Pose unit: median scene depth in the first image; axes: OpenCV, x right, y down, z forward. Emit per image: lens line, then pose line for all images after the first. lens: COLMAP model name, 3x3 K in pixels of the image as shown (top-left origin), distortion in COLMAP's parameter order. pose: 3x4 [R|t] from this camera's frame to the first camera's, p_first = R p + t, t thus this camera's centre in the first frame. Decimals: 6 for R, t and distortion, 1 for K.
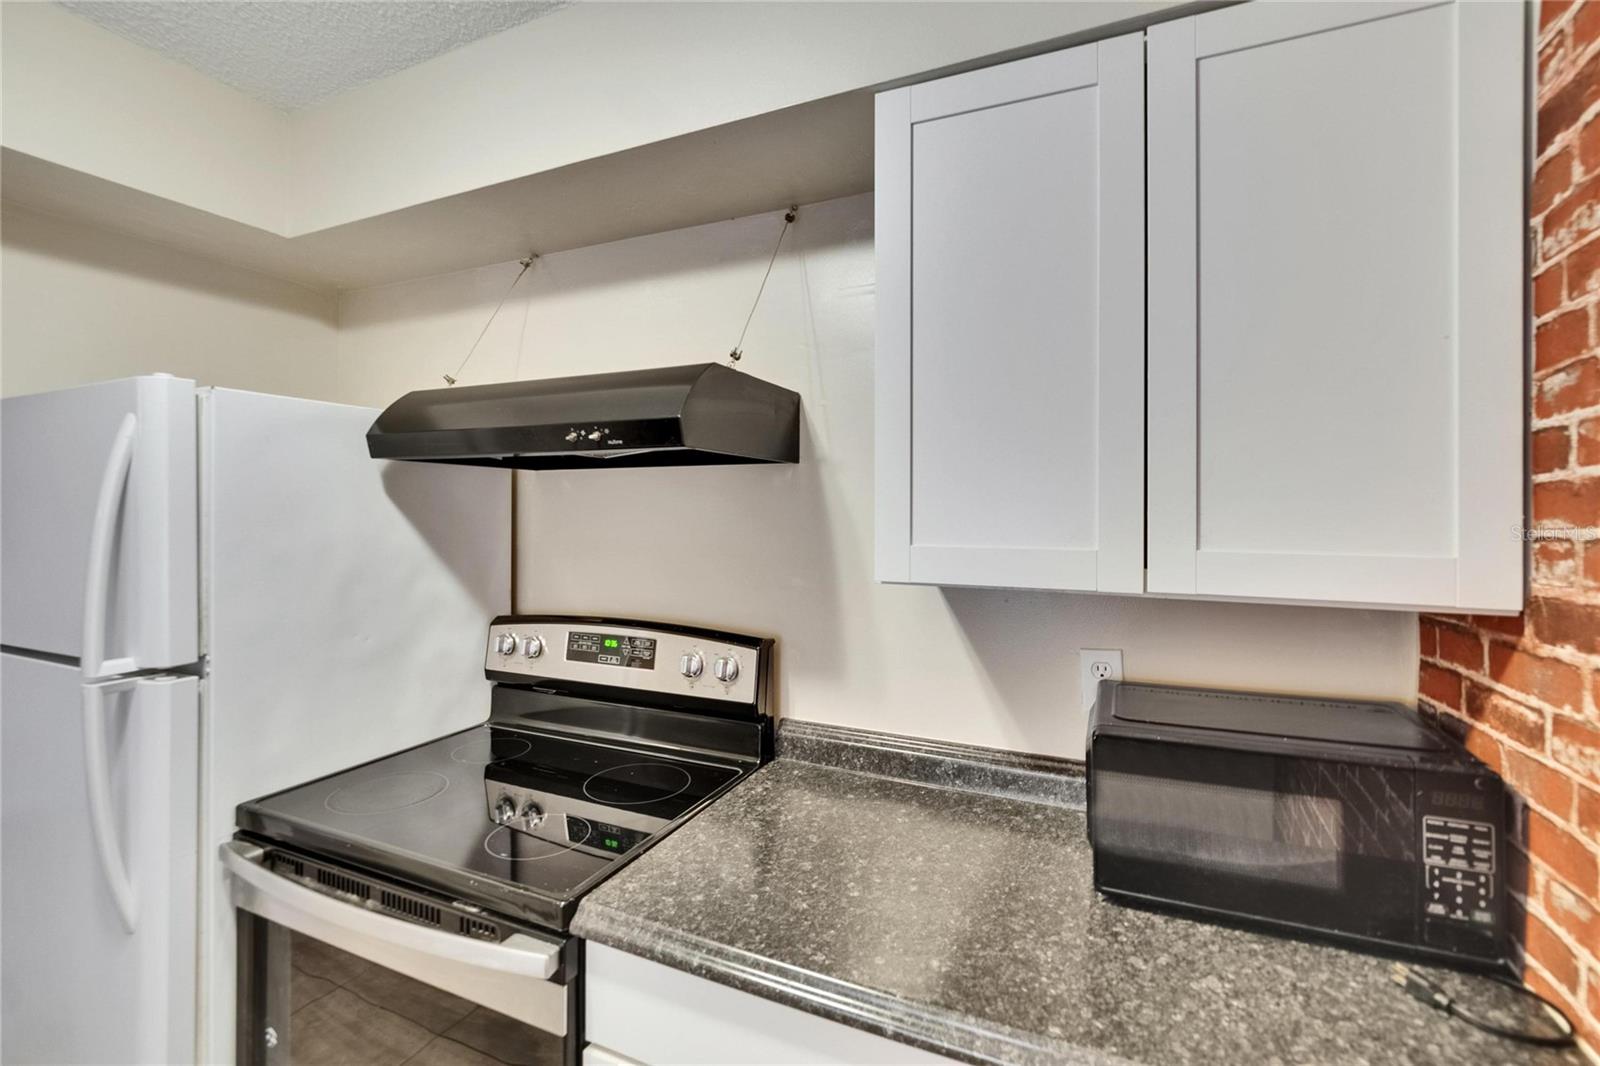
lens RADIAL K [[715.6, 0, 781.7], [0, 715.6, 504.4], [0, 0, 1]] dist [-0.003334, -0.000119]
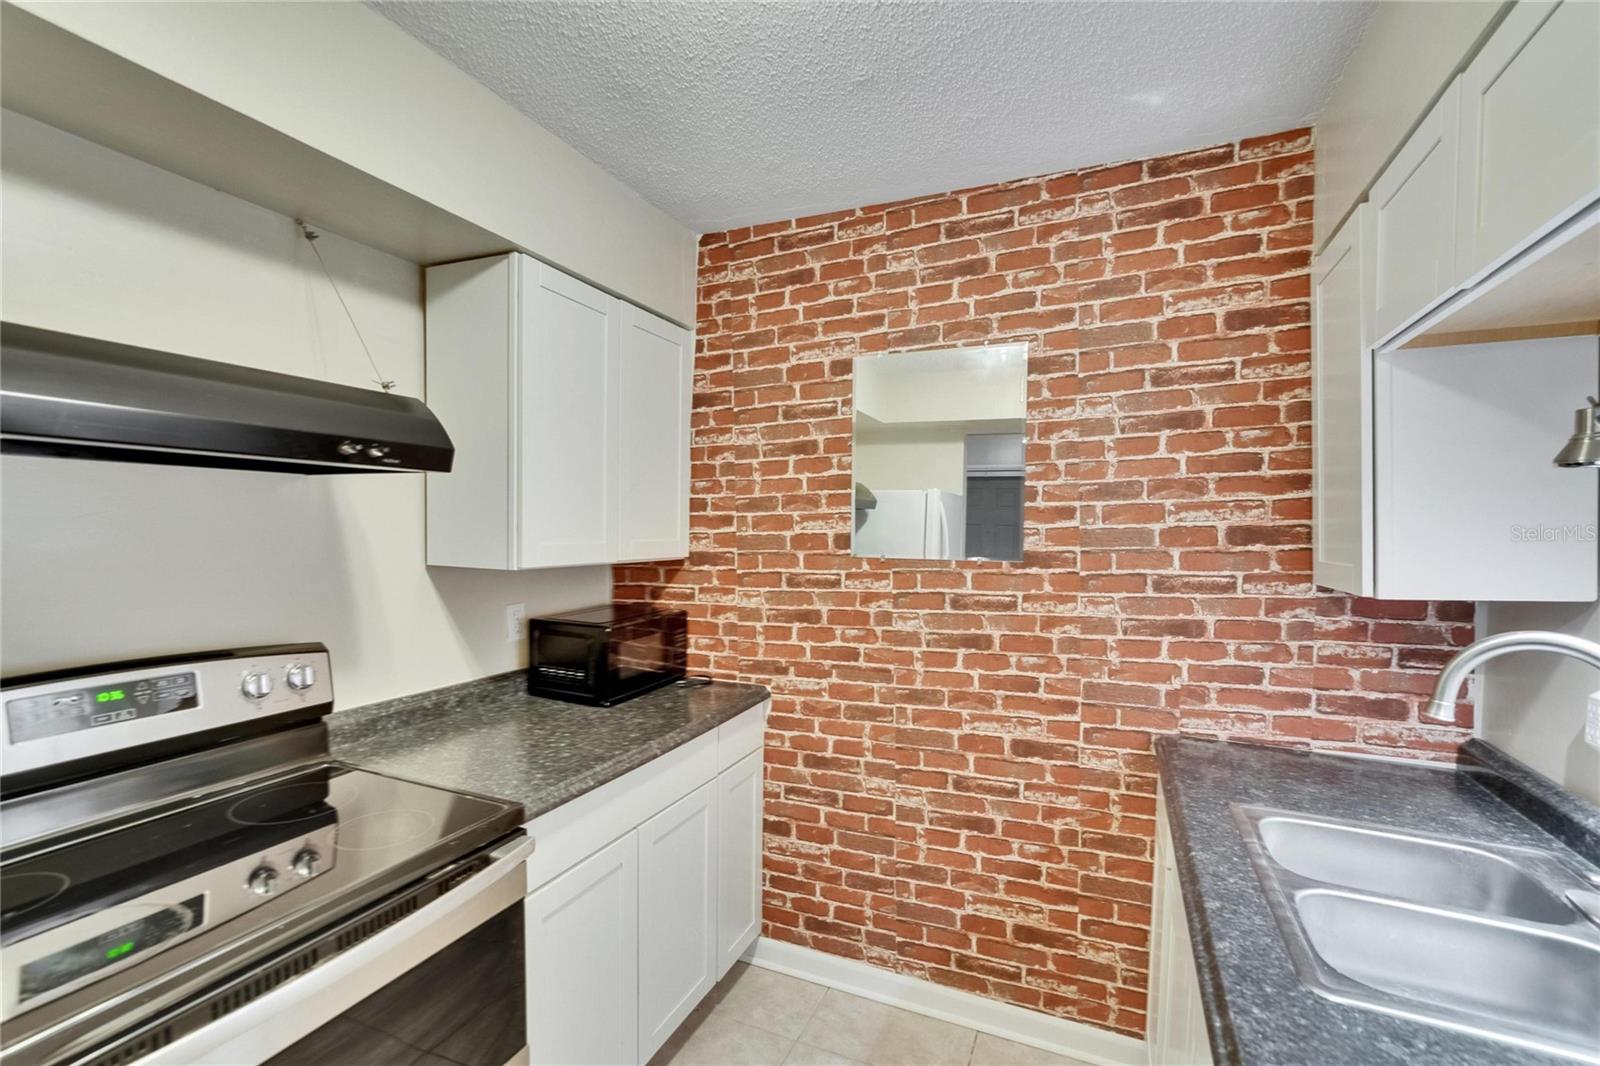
lens RADIAL K [[715.6, 0, 795.9], [0, 715.6, 559.7], [0, 0, 1]] dist [-0.003334, -0.000119]
pose [[-0.022605, -0.054414, 0.998263, -1.592322], [-0.024640, 0.998245, 0.053855, -0.011966], [-0.999441, -0.023380, -0.023906, 0.476733]]
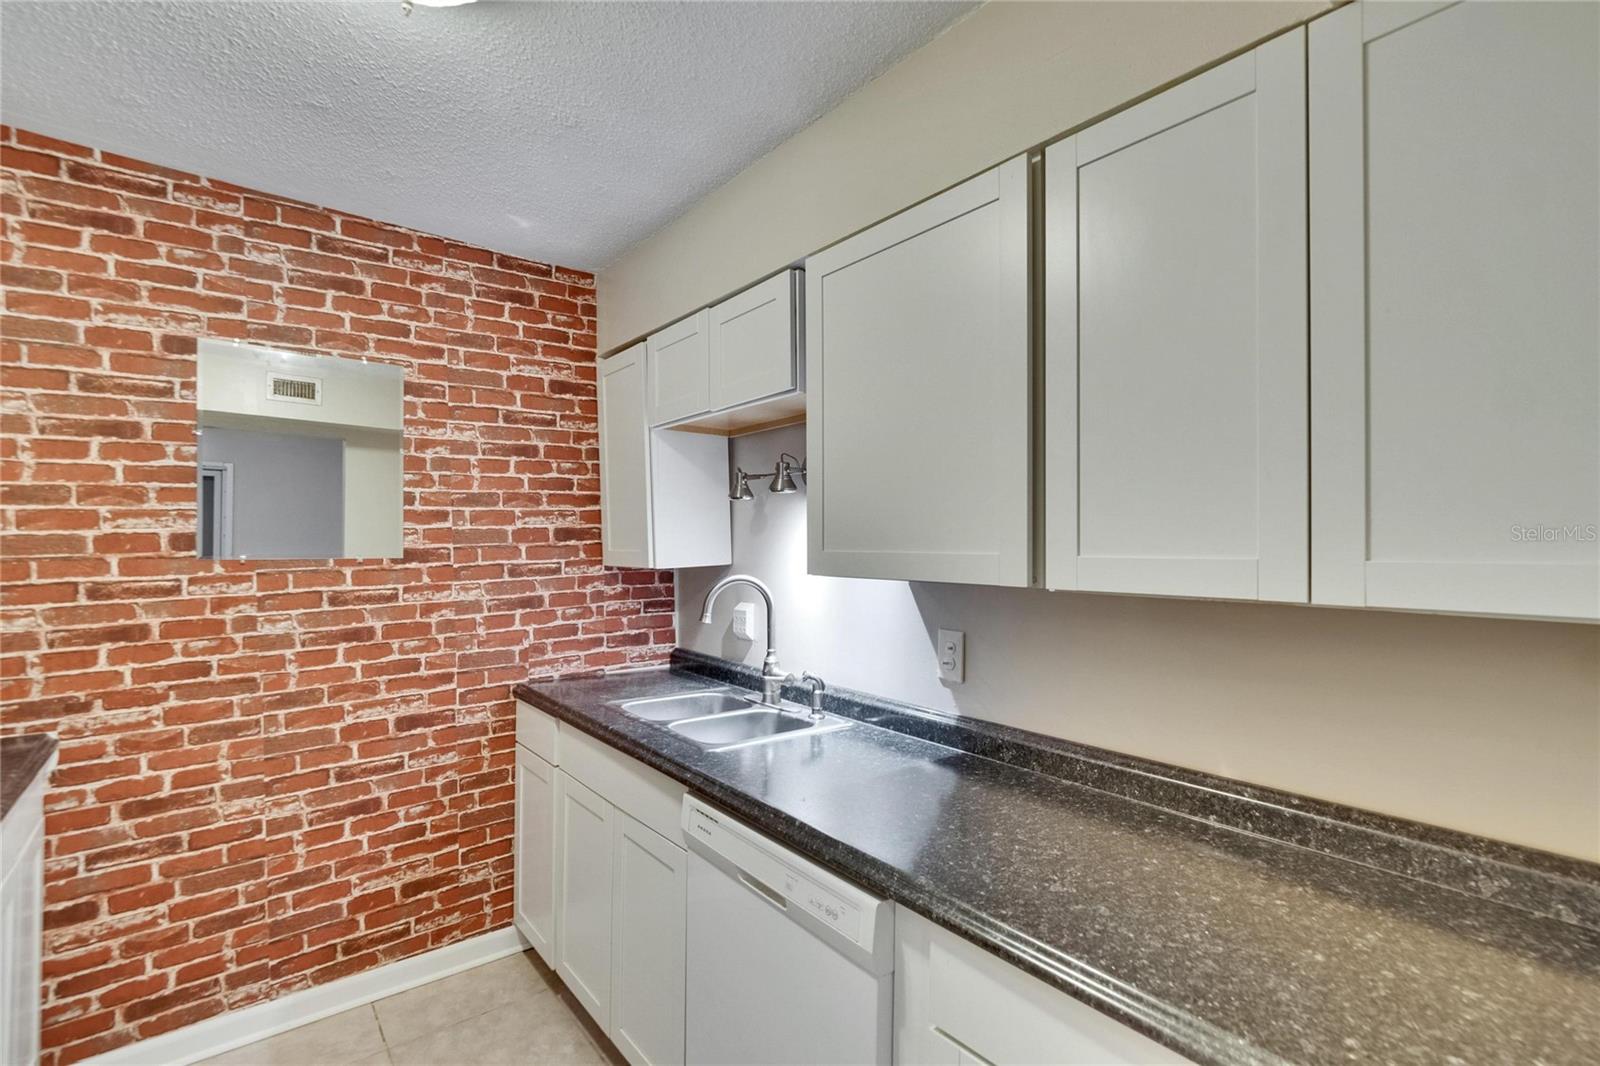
lens RADIAL K [[715.6, 0, 794.3], [0, 715.6, 545.3], [0, 0, 1]] dist [-0.003334, -0.000119]
pose [[-0.902079, -0.010172, 0.431451, -1.710807], [-0.016192, 0.999816, -0.010282, 0.048743], [-0.431267, -0.016261, -0.902078, 1.304892]]
